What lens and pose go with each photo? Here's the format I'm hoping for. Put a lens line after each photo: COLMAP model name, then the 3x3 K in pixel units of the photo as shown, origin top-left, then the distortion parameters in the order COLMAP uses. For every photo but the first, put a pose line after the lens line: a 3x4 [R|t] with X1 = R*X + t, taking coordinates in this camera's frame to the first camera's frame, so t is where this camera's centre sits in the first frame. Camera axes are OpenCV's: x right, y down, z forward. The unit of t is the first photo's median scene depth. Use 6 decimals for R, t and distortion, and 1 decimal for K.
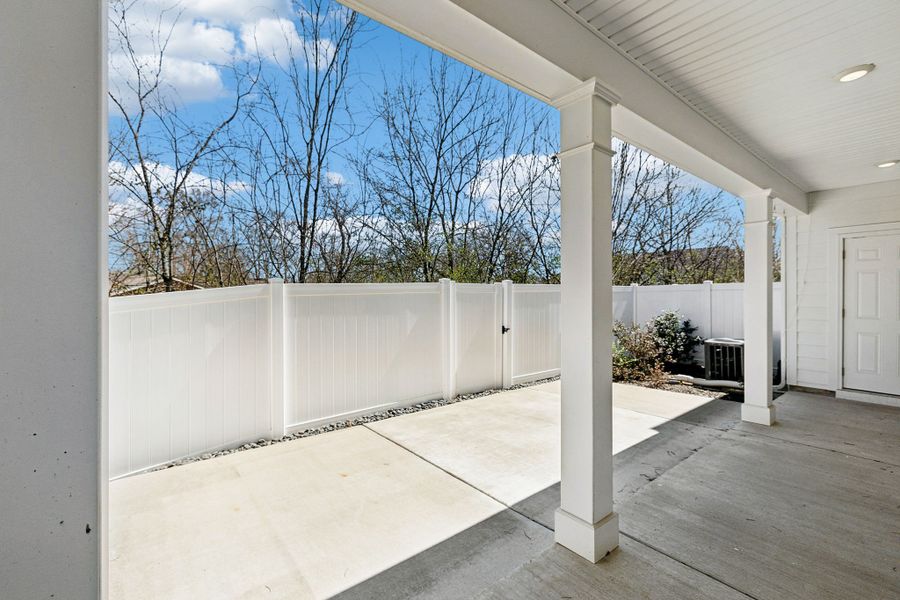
lens RADIAL K [[386.1, 0, 453.7], [0, 386.1, 303.4], [0, 0, 1]] dist [0.003149, -0.000596]
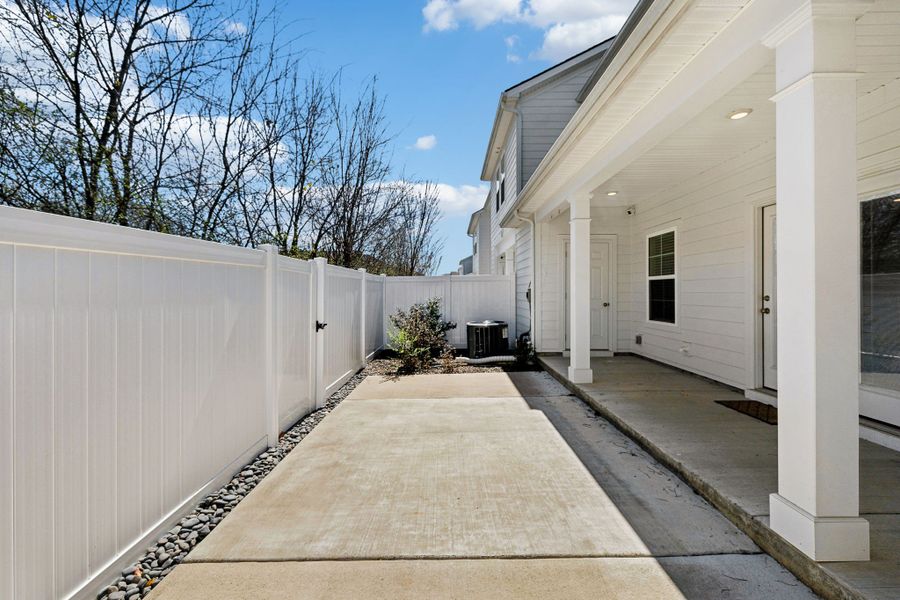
lens RADIAL K [[386.1, 0, 455.9], [0, 386.1, 292.7], [0, 0, 1]] dist [0.003149, -0.000596]
pose [[0.631786, -0.000528, 0.775143, -0.379593], [0.019854, 0.999683, -0.015501, 0.032729], [-0.774889, 0.025183, 0.631596, 0.498312]]
